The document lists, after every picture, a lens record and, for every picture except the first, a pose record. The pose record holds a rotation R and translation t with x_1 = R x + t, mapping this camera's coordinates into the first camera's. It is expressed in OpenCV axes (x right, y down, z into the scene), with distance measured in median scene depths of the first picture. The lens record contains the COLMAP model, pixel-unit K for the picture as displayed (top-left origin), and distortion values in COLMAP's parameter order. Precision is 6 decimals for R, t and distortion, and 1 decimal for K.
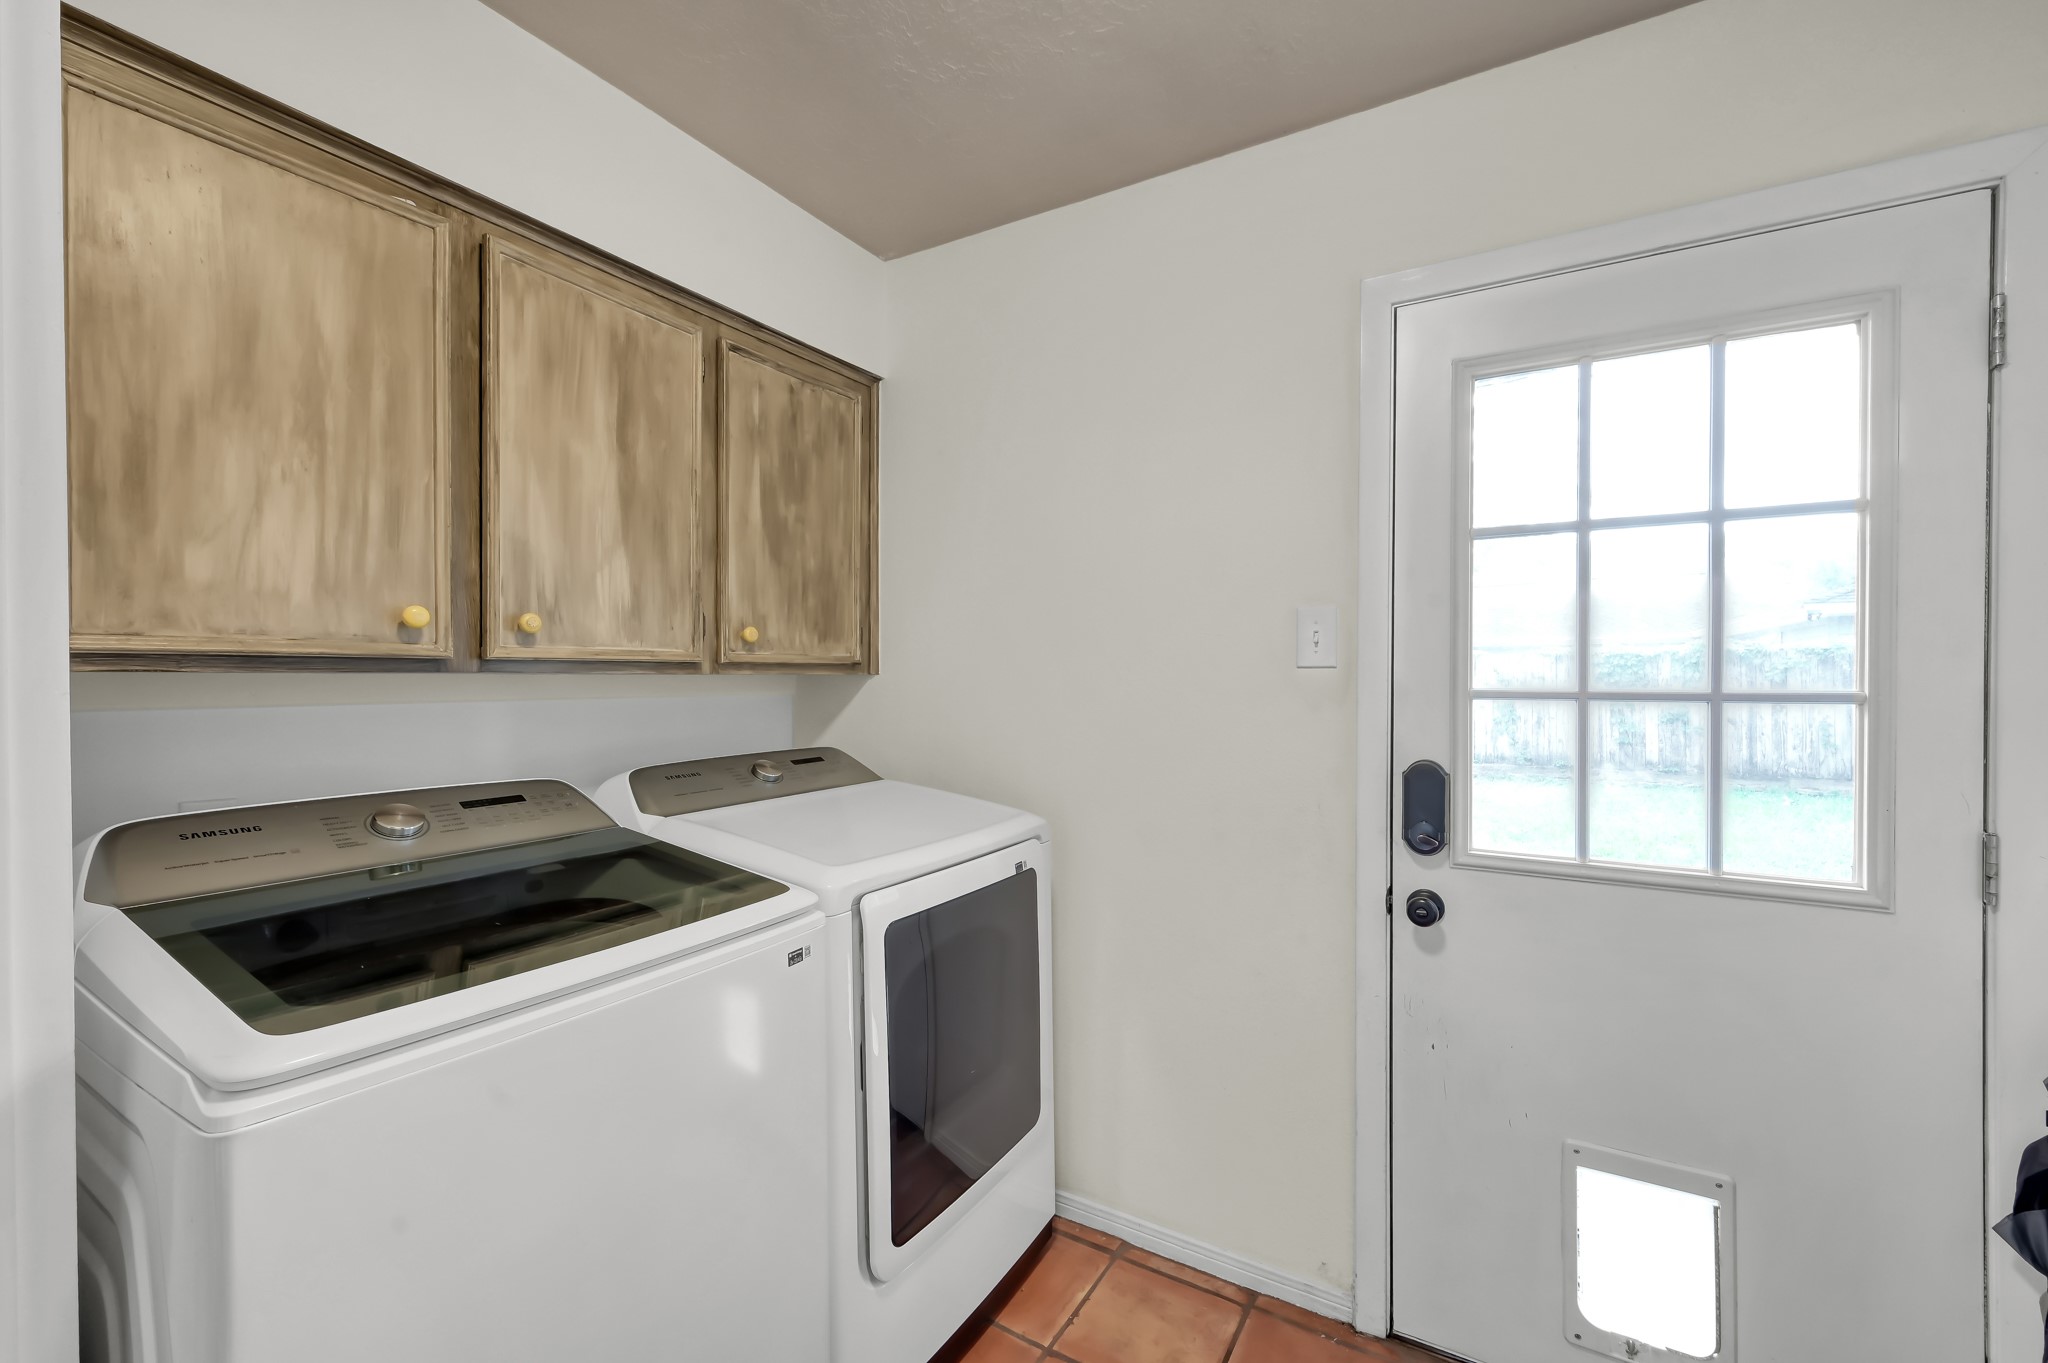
lens RADIAL K [[813.9, 0, 1011.0], [0, 813.9, 678.1], [0, 0, 1]] dist [0.000435, -0.000053]
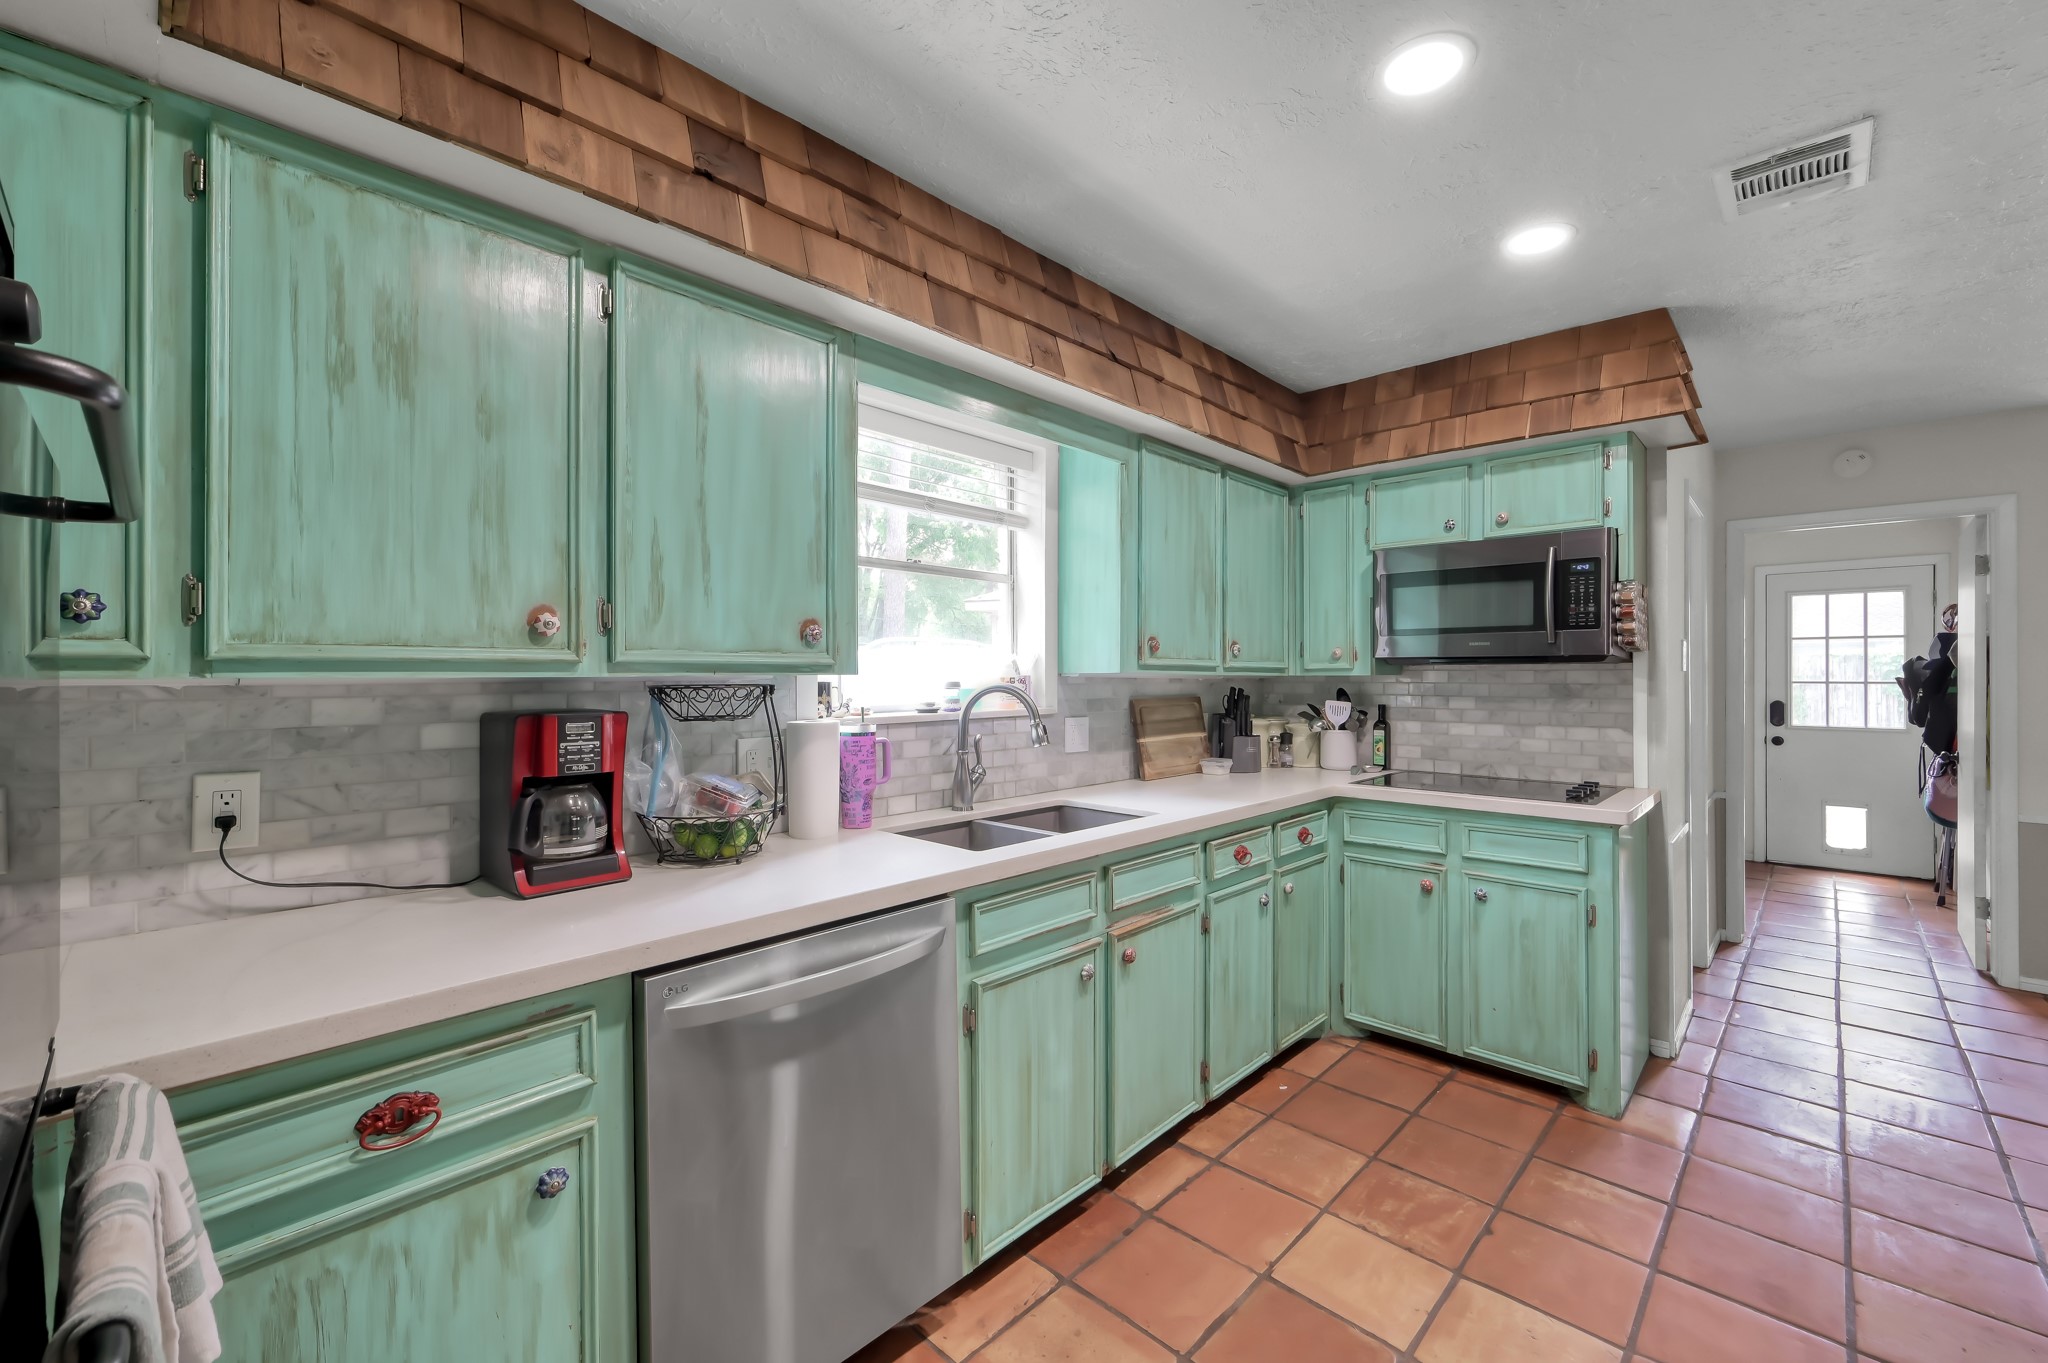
lens RADIAL K [[813.9, 0, 1004.2], [0, 813.9, 674.0], [0, 0, 1]] dist [0.000435, -0.000053]
pose [[0.972682, -0.003083, -0.232120, -2.188917], [0.001338, 0.999970, -0.007676, 0.007094], [0.232137, 0.007156, 0.972657, -3.648972]]
